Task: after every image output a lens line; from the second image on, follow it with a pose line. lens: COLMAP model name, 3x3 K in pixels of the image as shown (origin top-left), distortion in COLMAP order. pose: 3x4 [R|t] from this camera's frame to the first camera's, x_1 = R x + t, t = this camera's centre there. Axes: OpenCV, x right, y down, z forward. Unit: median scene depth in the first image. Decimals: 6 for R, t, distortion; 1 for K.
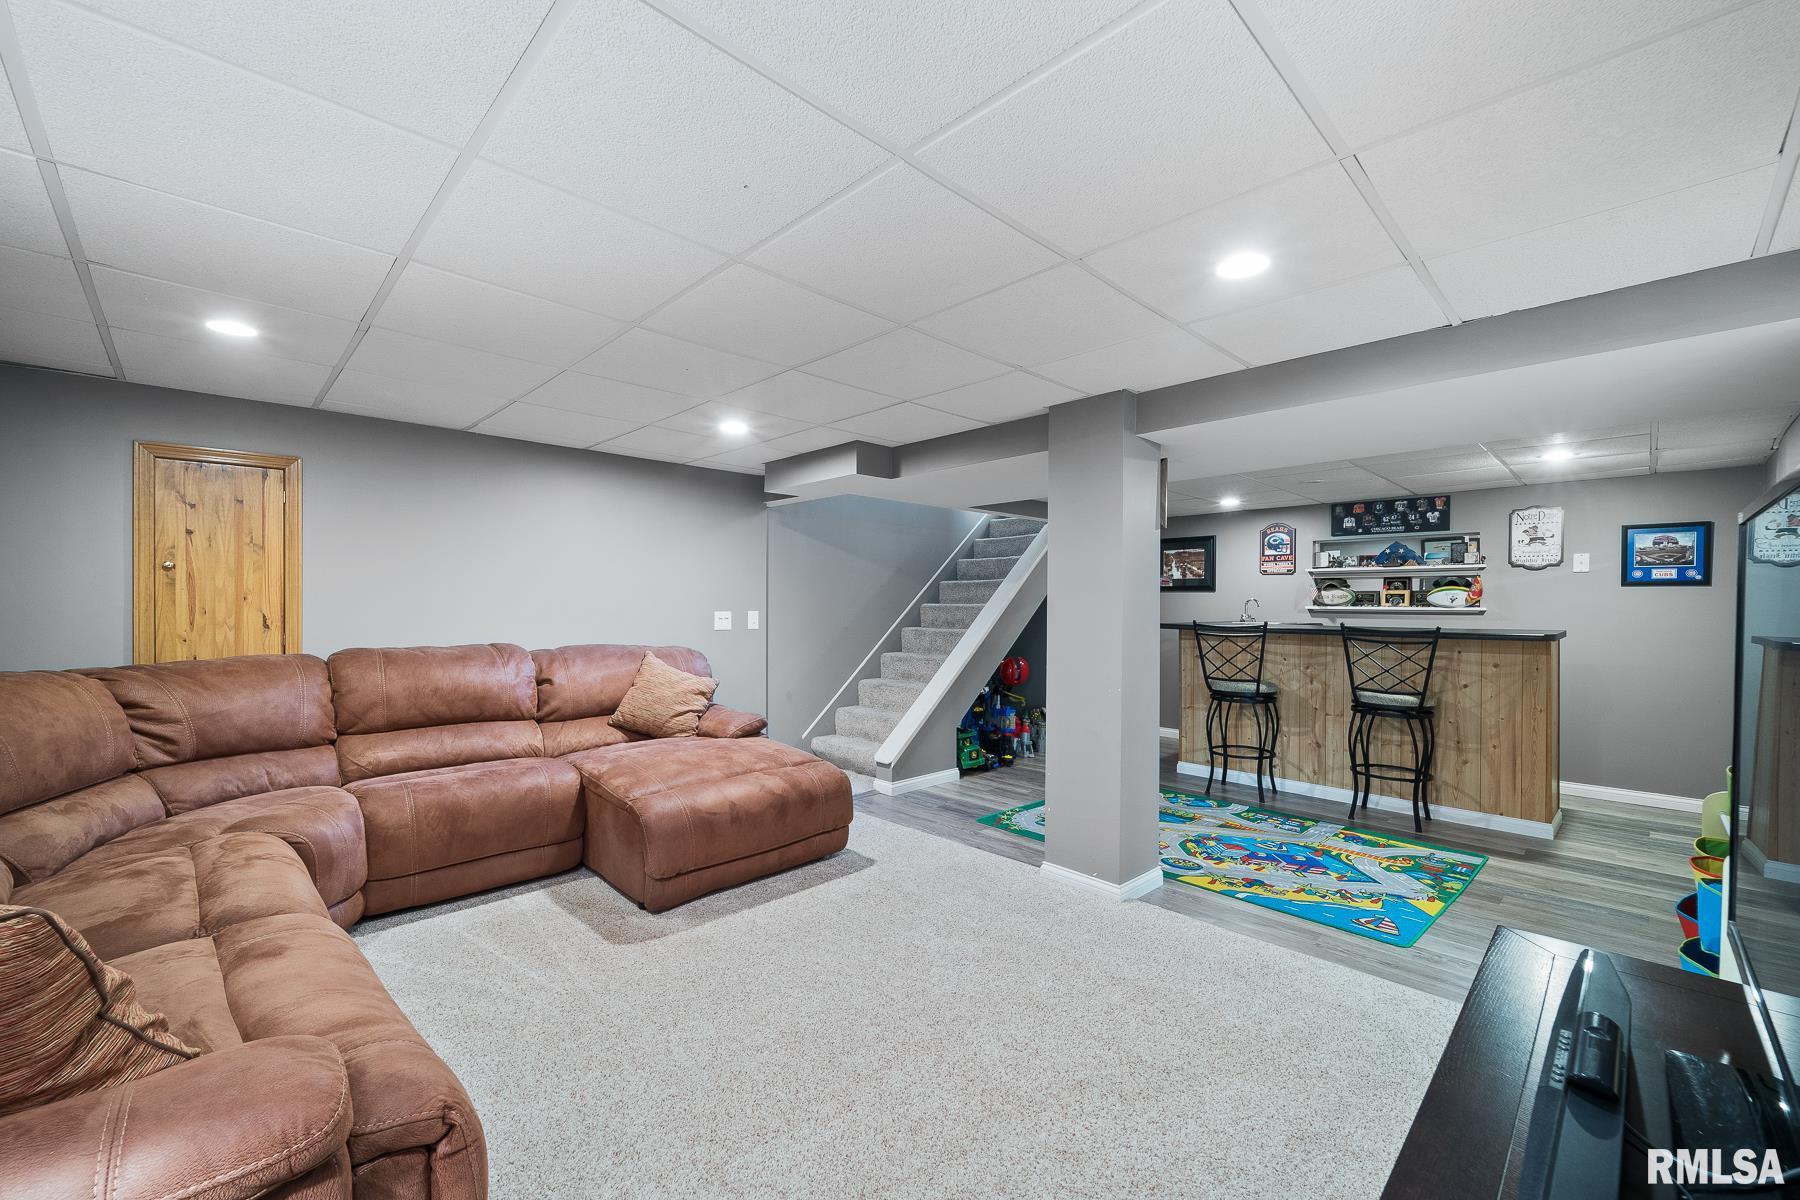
lens RADIAL K [[726.8, 0, 900.0], [0, 726.8, 600.0], [0, 0, 1]] dist [-0.000531, -0.000140]
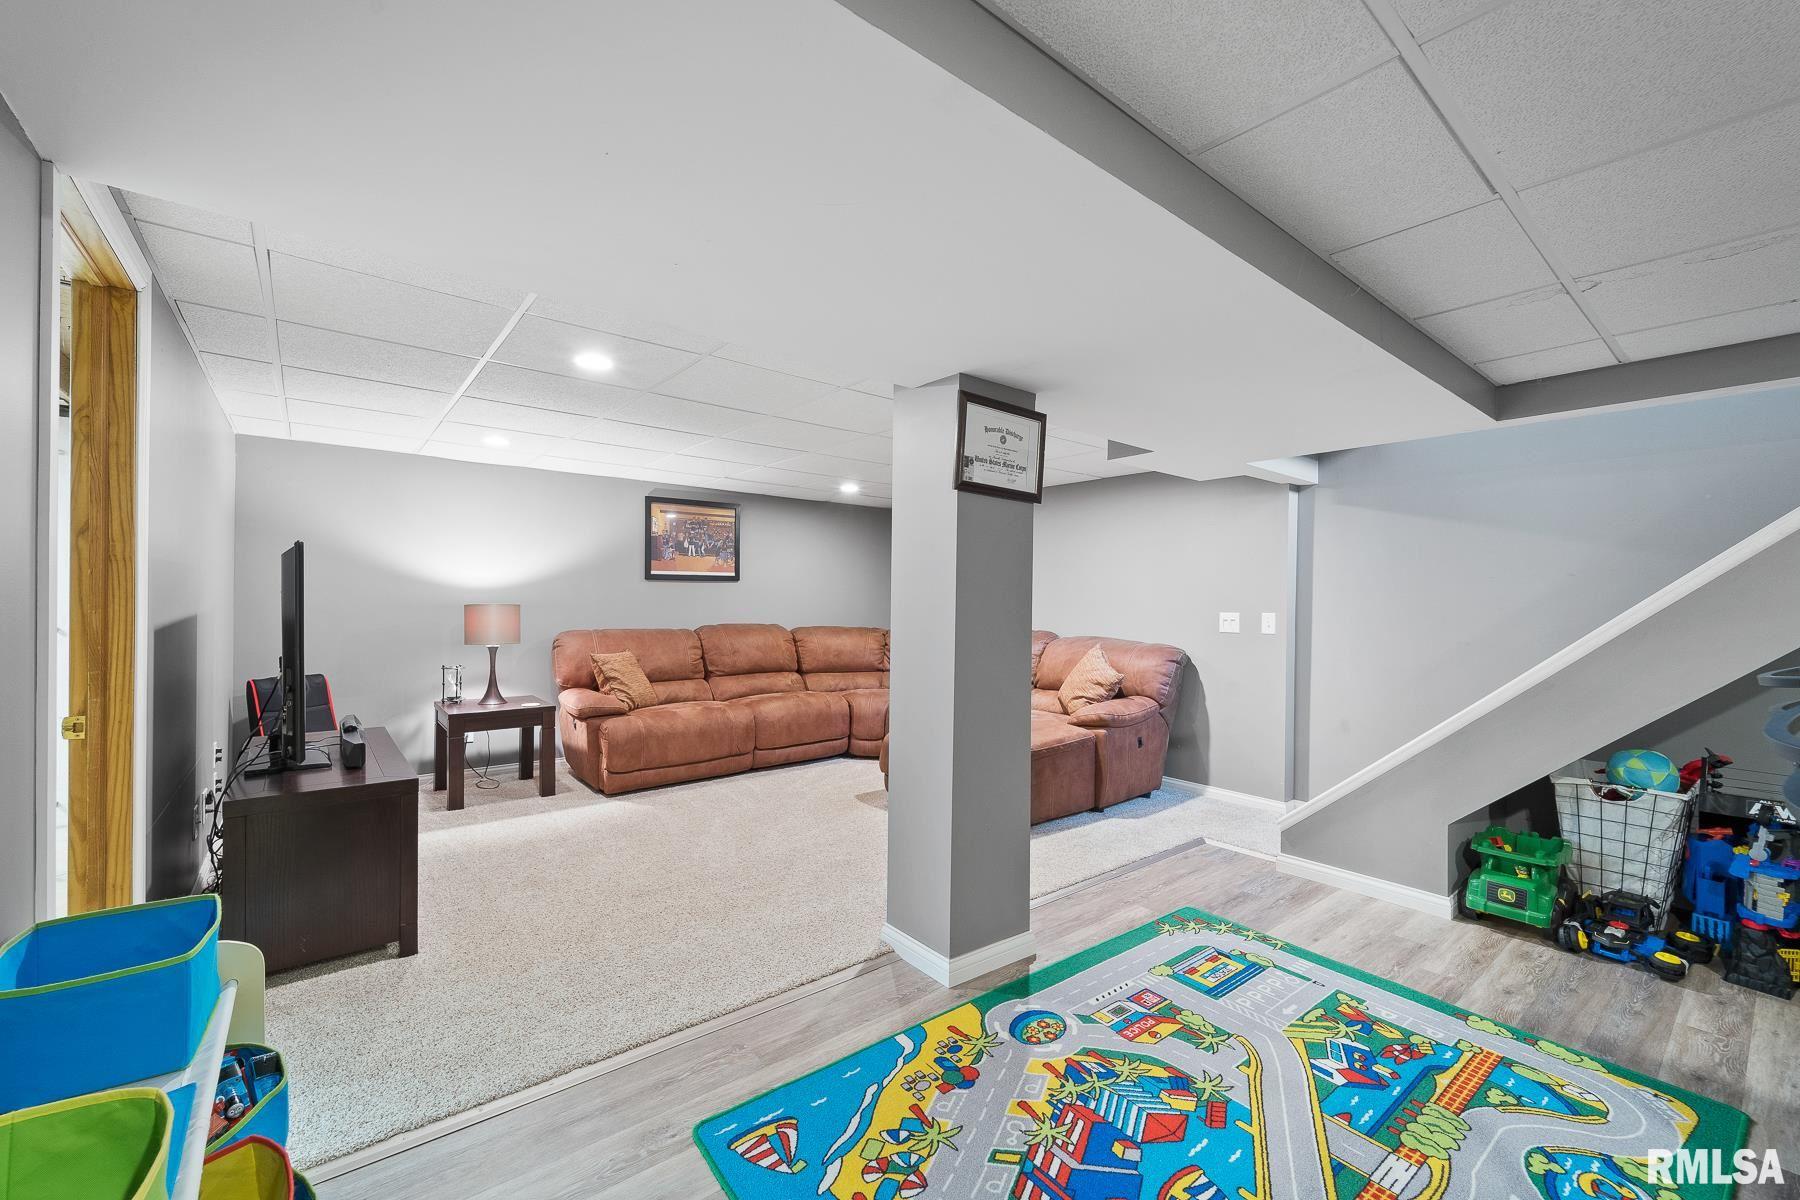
lens RADIAL K [[726.8, 0, 900.0], [0, 726.8, 600.0], [0, 0, 1]] dist [-0.000531, -0.000140]
pose [[-0.092292, -0.010624, -0.995675, 0.674168], [-0.004758, 0.999936, -0.010229, 0.010849], [0.995721, 0.003793, -0.092337, 0.633408]]
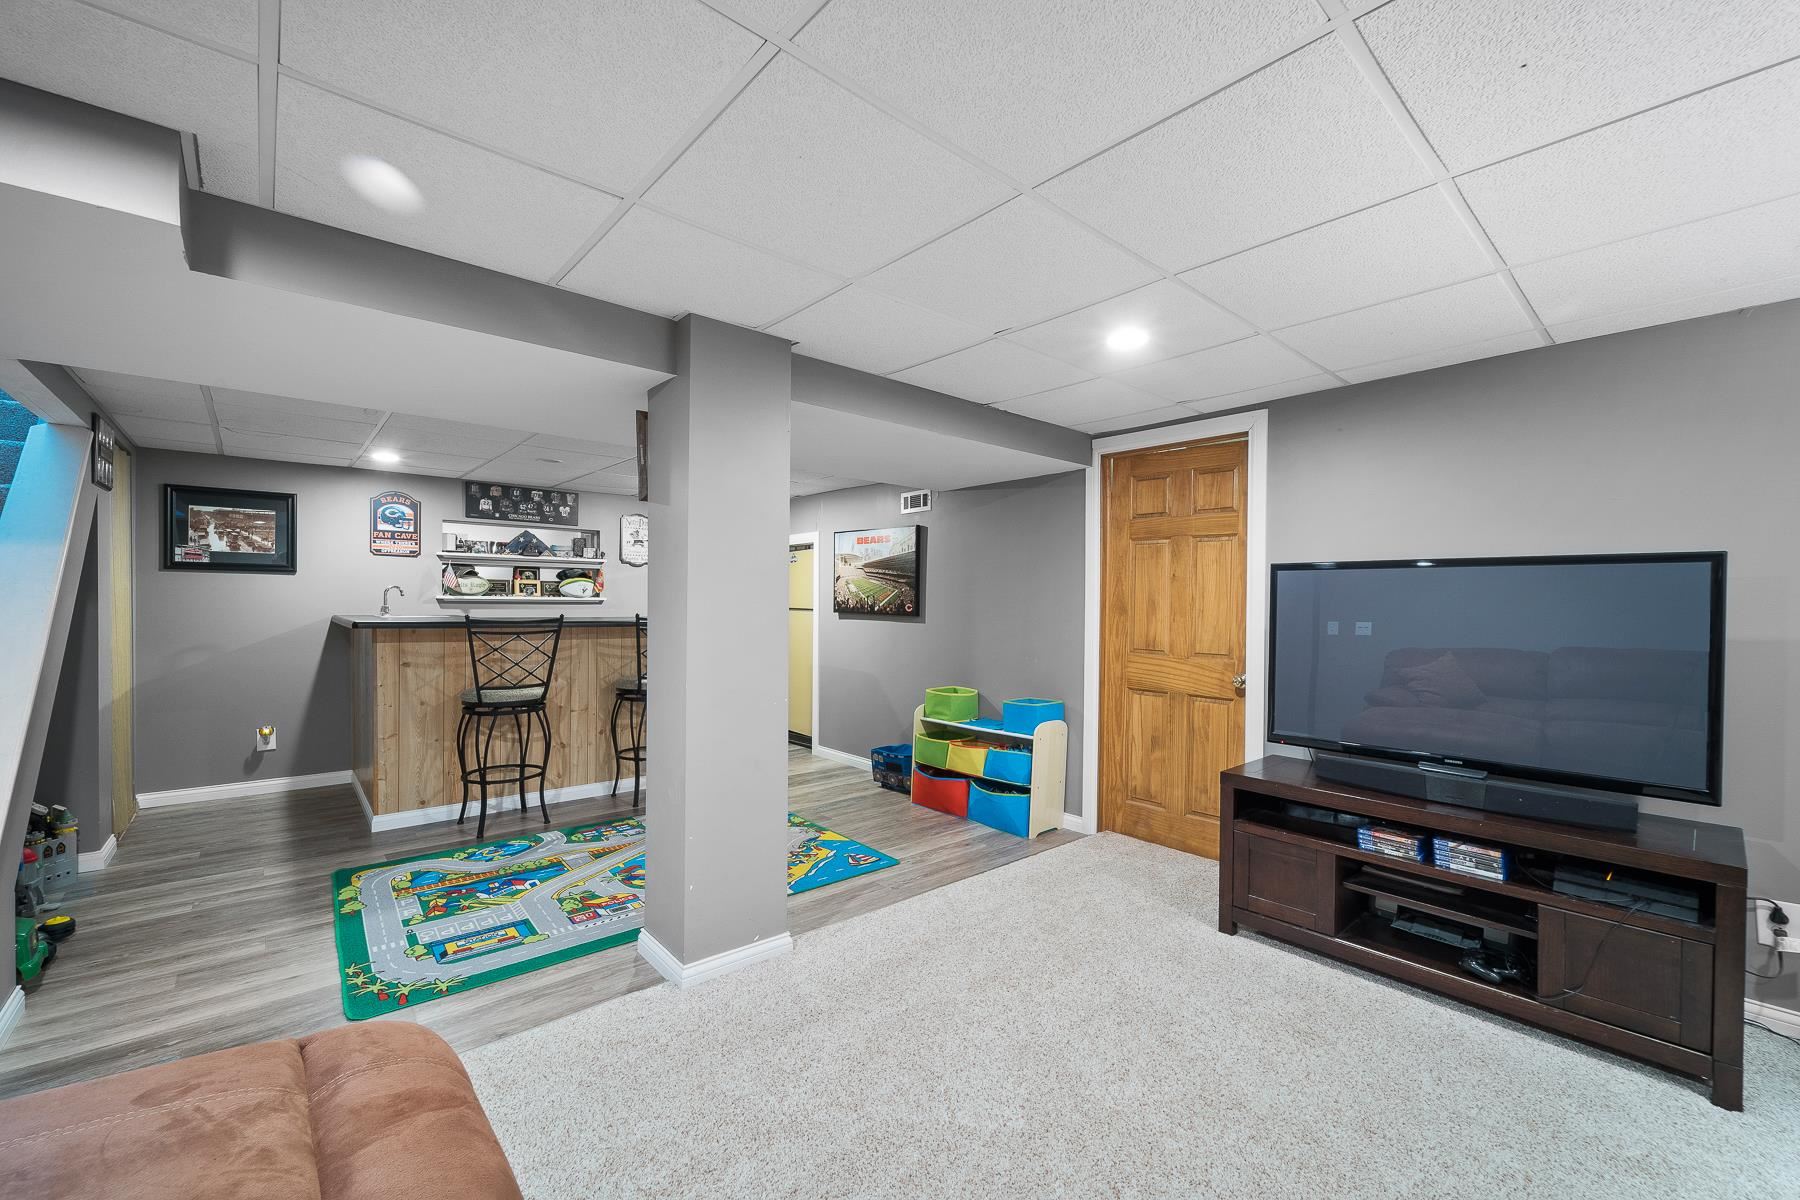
lens RADIAL K [[726.8, 0, 900.0], [0, 726.8, 600.0], [0, 0, 1]] dist [-0.000531, -0.000140]
pose [[0.050139, -0.003523, 0.998736, -0.306735], [-0.015540, 0.999870, 0.004307, 0.002065], [-0.998621, -0.015736, 0.050078, 0.482706]]
